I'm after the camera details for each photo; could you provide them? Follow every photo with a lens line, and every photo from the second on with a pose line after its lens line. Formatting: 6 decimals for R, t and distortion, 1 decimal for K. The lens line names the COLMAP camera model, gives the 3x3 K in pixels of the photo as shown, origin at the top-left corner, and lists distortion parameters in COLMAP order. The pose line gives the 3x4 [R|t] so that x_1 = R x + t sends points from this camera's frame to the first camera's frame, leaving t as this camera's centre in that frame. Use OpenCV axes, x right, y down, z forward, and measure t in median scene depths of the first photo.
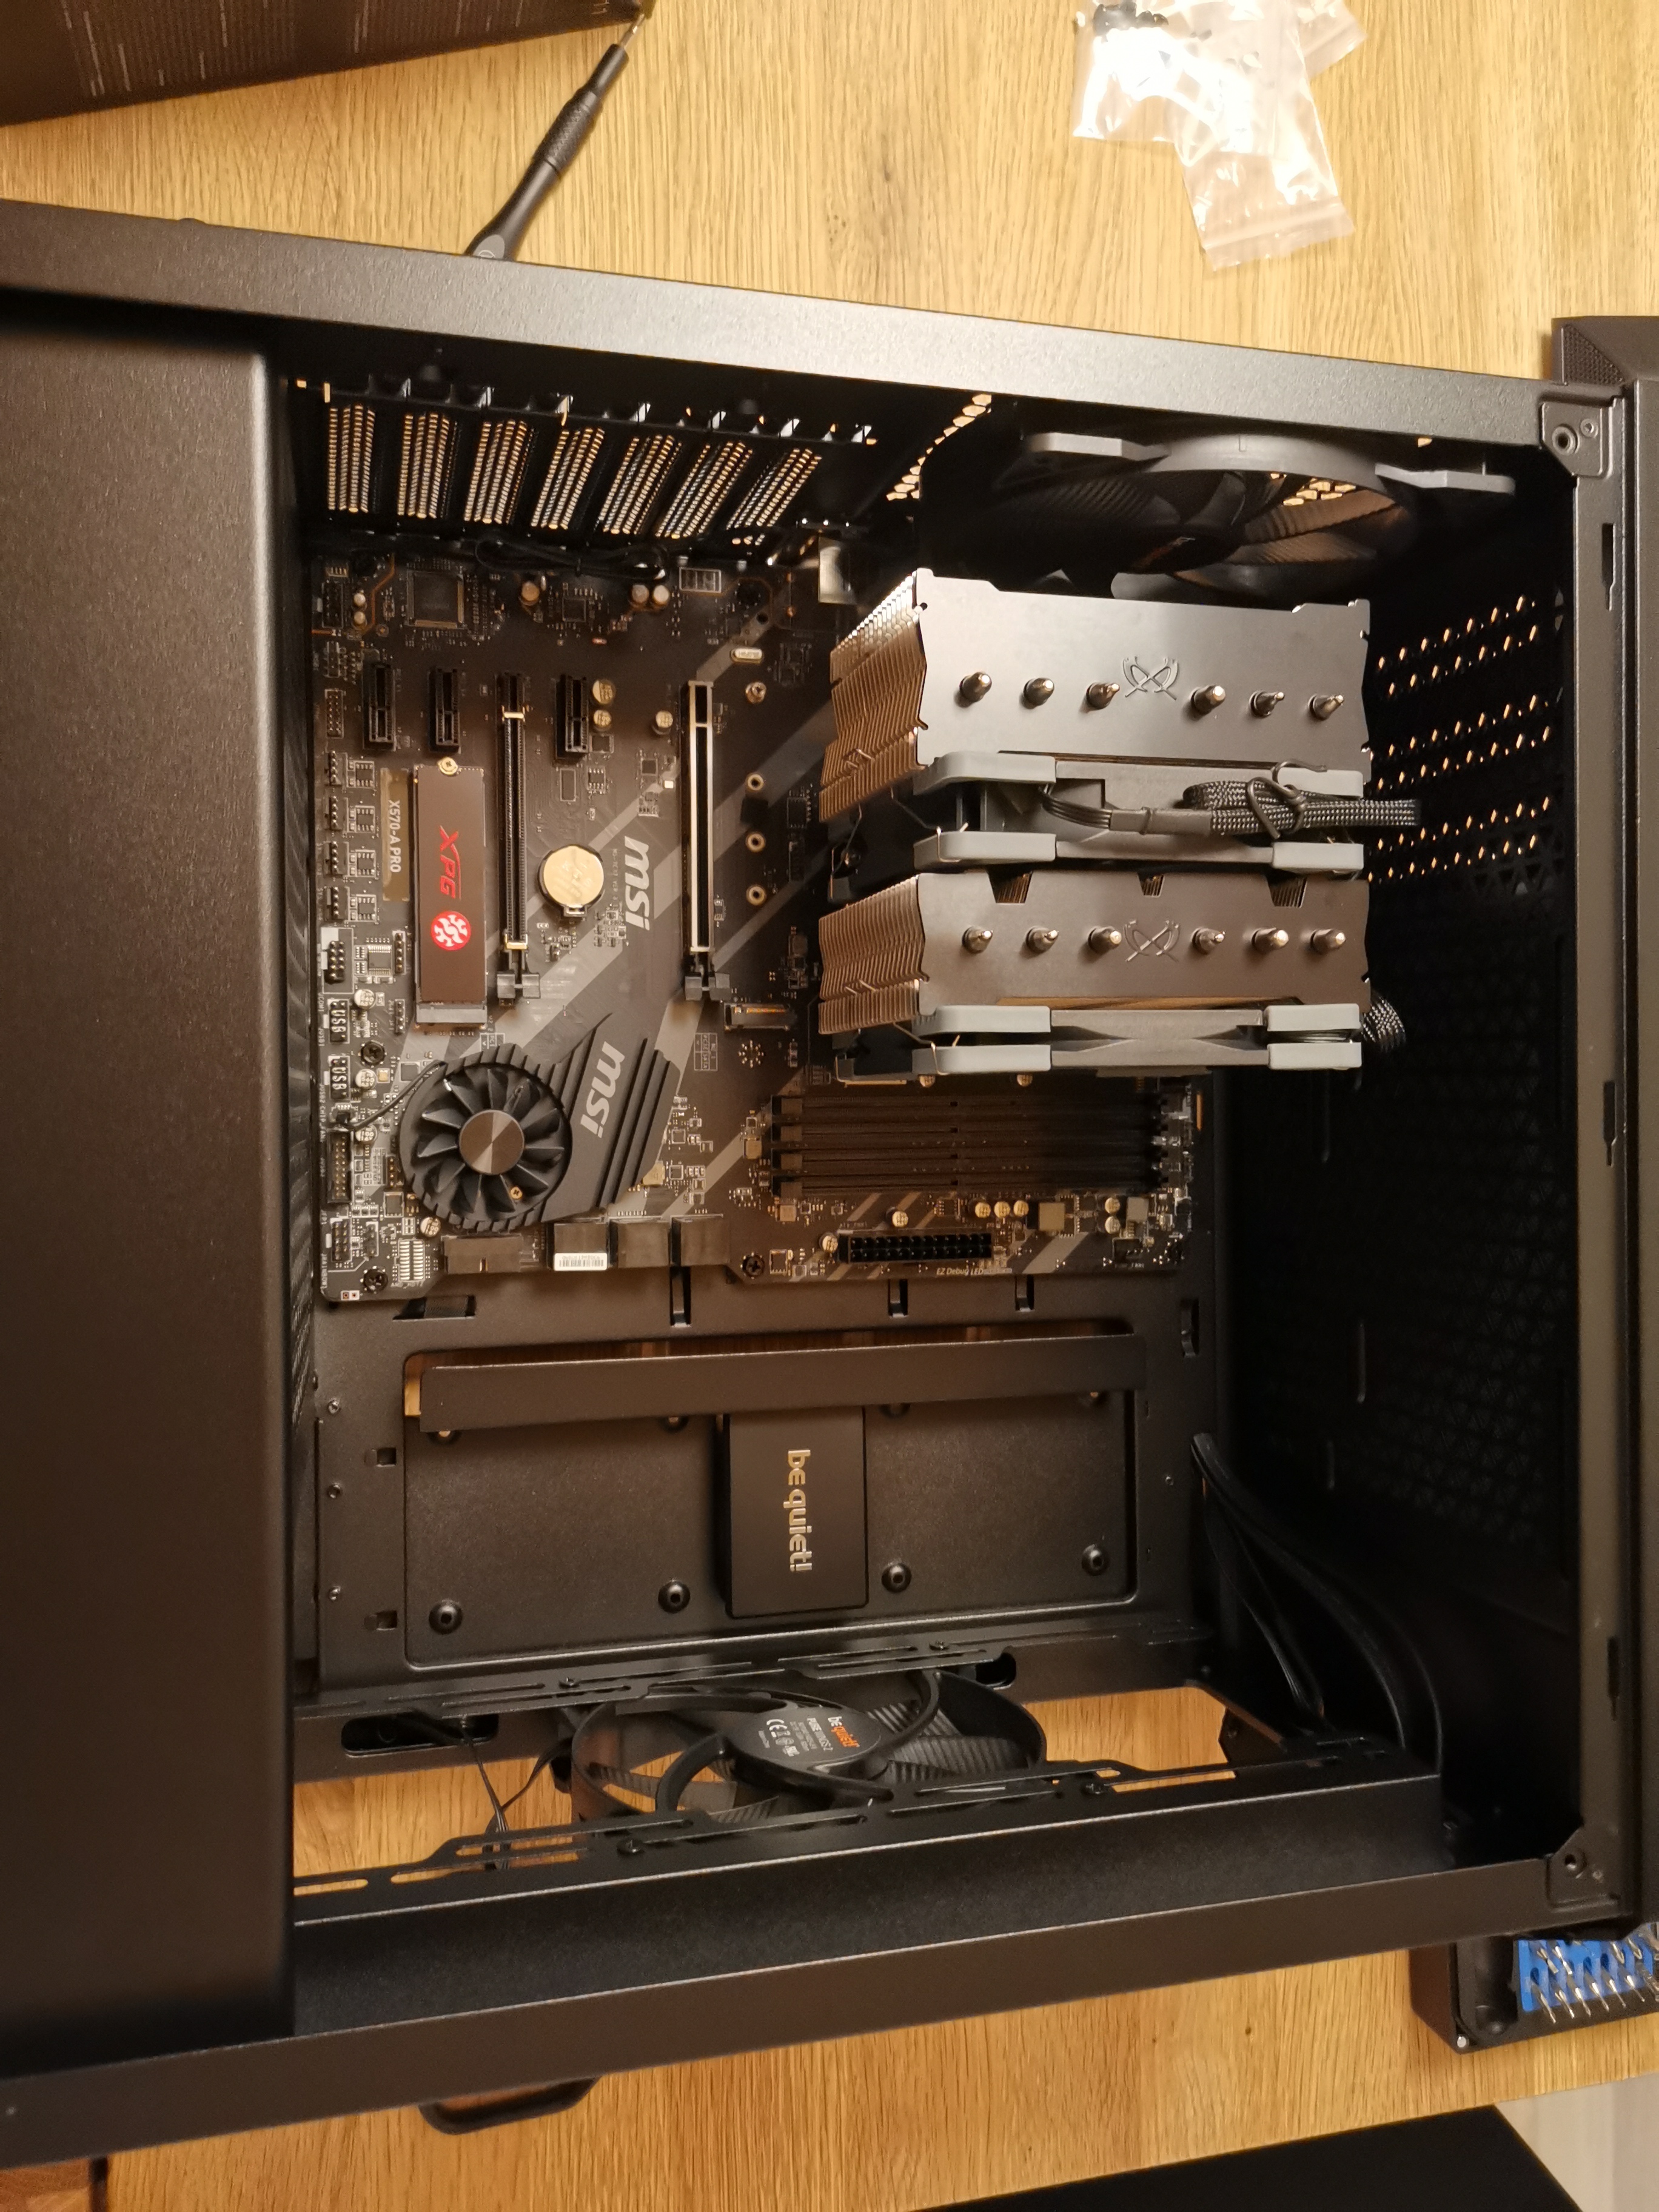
lens RADIAL K [[1726.5, 0, 829.5], [0, 1726.5, 1106.0], [0, 0, 1]] dist [0.048606, -0.099381]
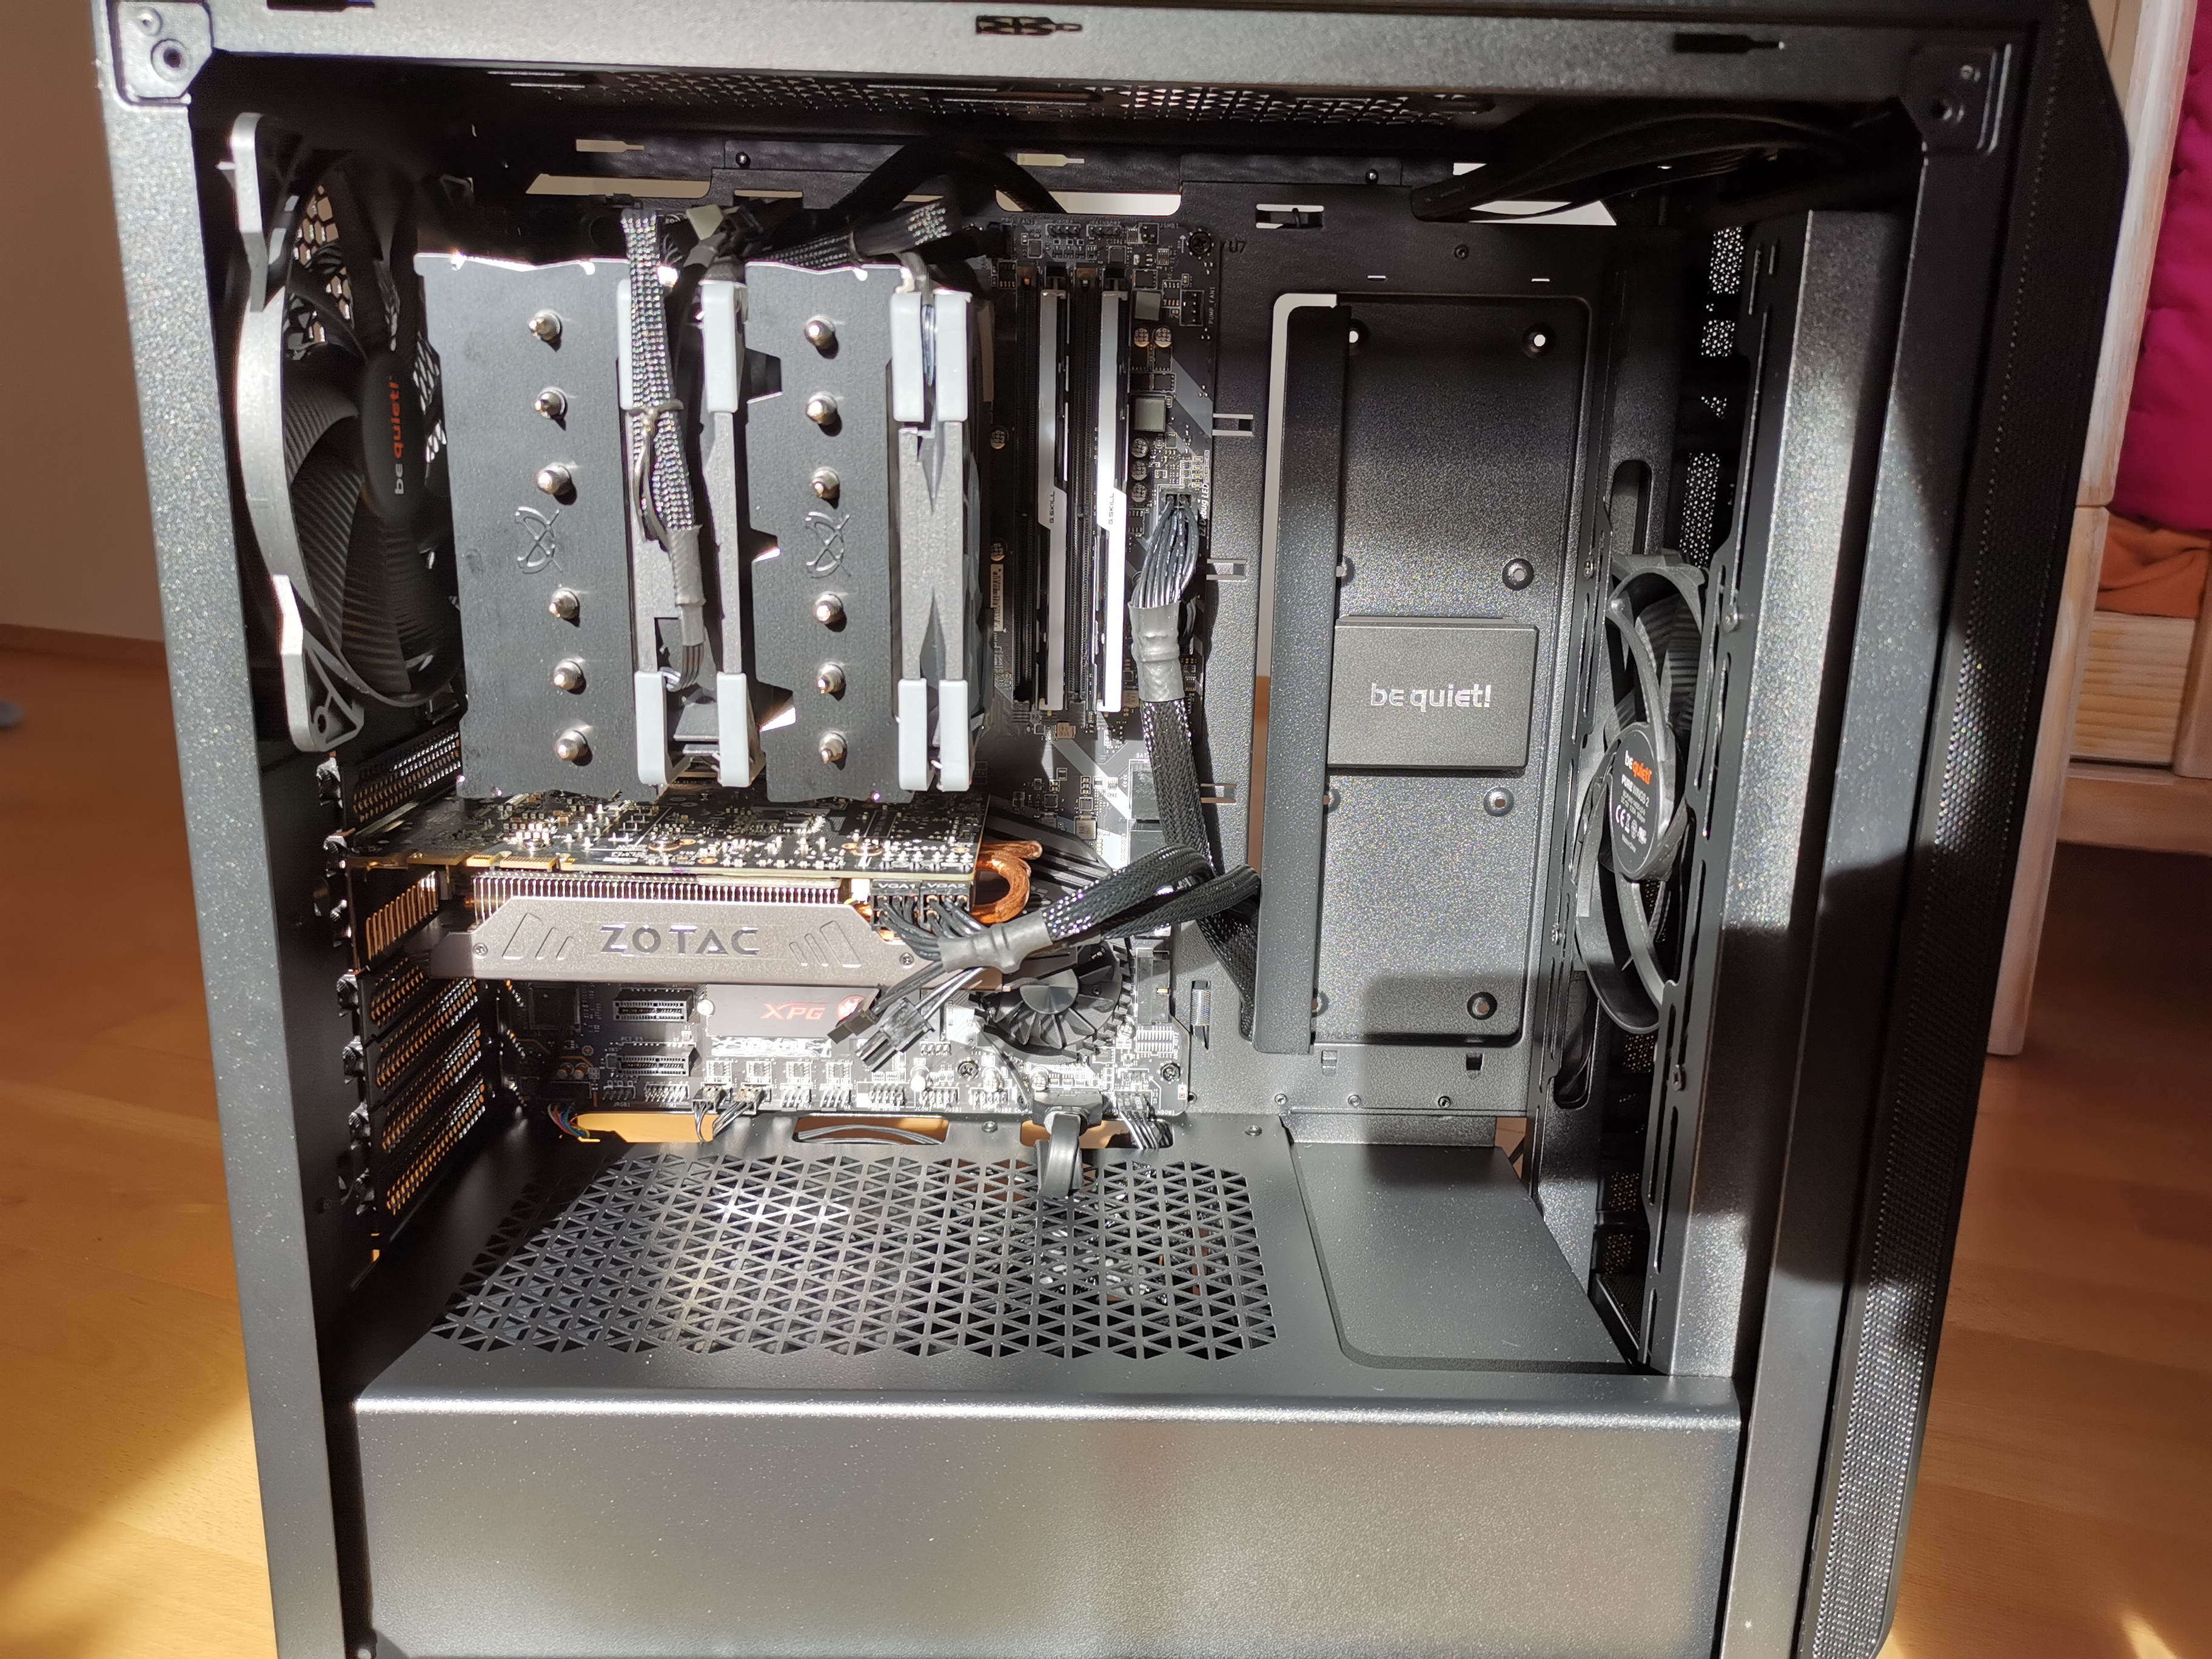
lens RADIAL K [[1726.5, 0, 1106.0], [0, 1726.5, 829.5], [0, 0, 1]] dist [0.048606, -0.099381]
pose [[0.034898, -0.861612, -0.506367, 0.522173], [0.999388, 0.028954, 0.019610, 0.038285], [-0.002235, -0.506741, 0.862095, 0.134390]]
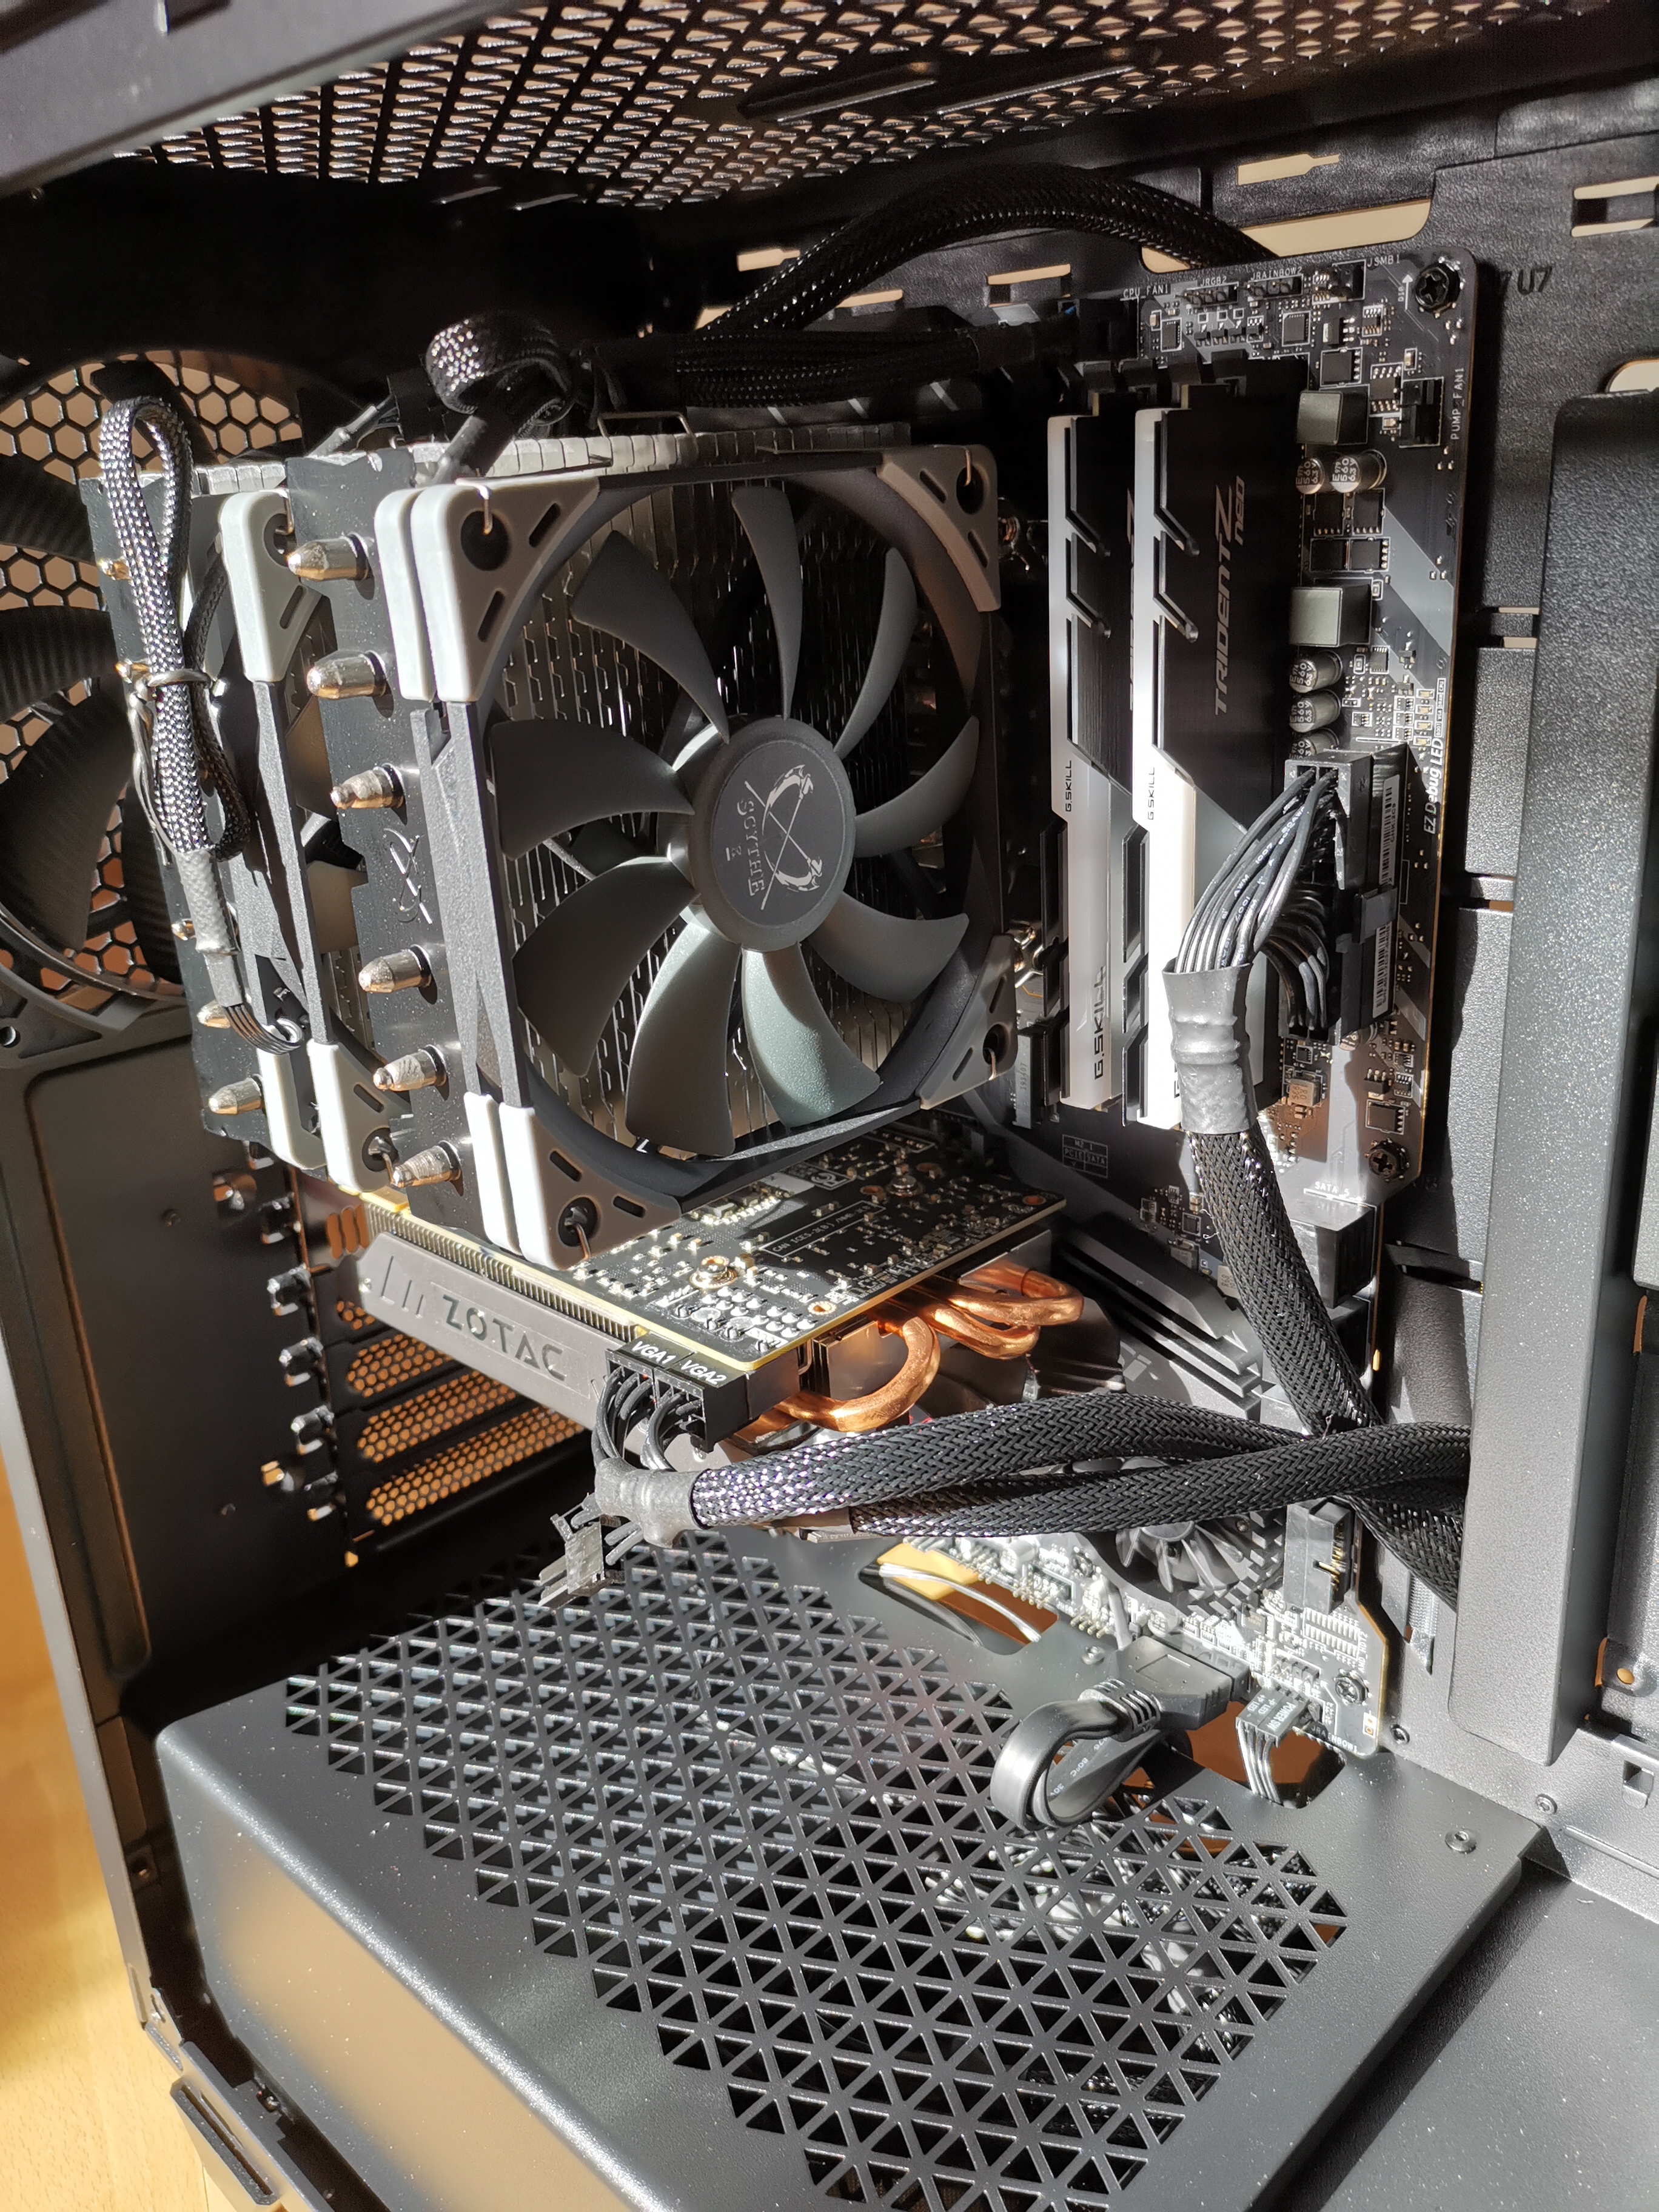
lens RADIAL K [[1726.5, 0, 829.5], [0, 1726.5, 1106.0], [0, 0, 1]] dist [0.048606, -0.099381]
pose [[-0.231448, -0.828779, -0.509467, 0.387256], [0.713774, 0.211169, -0.667783, 0.455652], [0.661028, -0.518202, 0.542686, 0.751607]]
